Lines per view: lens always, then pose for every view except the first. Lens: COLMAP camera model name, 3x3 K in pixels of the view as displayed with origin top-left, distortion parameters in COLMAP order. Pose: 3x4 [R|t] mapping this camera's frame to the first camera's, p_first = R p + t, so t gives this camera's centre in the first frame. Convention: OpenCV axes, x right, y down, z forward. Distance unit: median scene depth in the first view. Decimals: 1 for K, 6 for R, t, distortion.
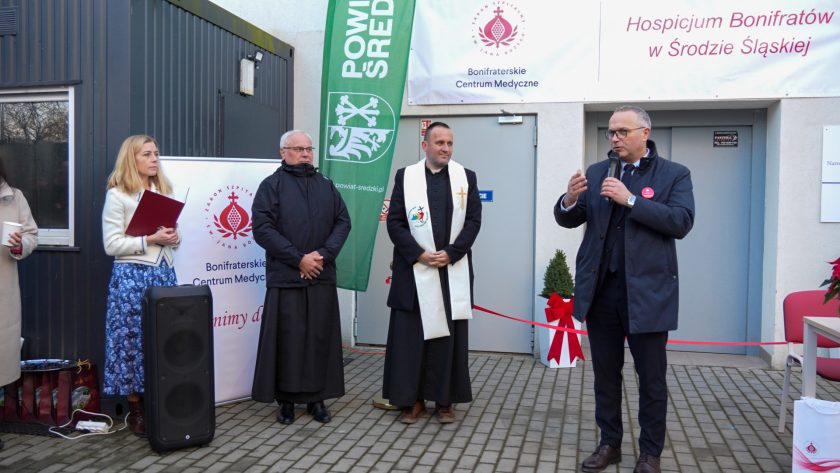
lens RADIAL K [[726.8, 0, 428.9], [0, 726.8, 238.8], [0, 0, 1]] dist [-0.012429, 0.002352]
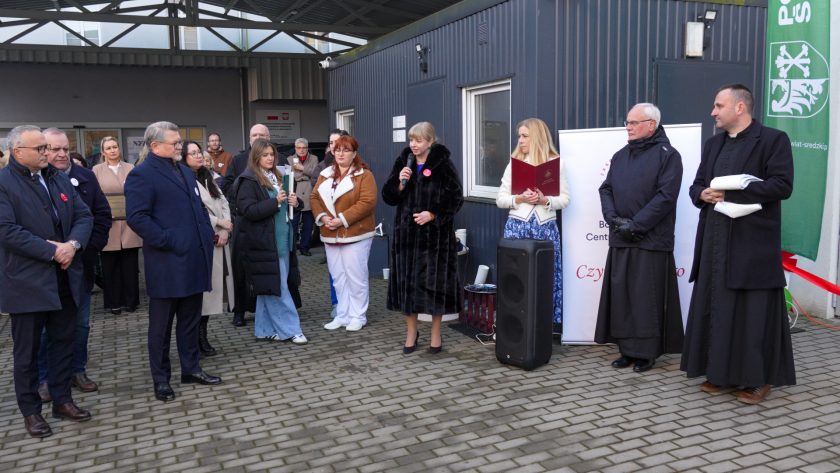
lens RADIAL K [[726.8, 0, 428.9], [0, 726.8, 238.8], [0, 0, 1]] dist [-0.012429, 0.002352]
pose [[0.583193, 0.076074, -0.808764, 0.521074], [-0.010859, 0.996246, 0.085878, -0.037083], [0.812261, -0.041301, 0.581830, 0.126752]]
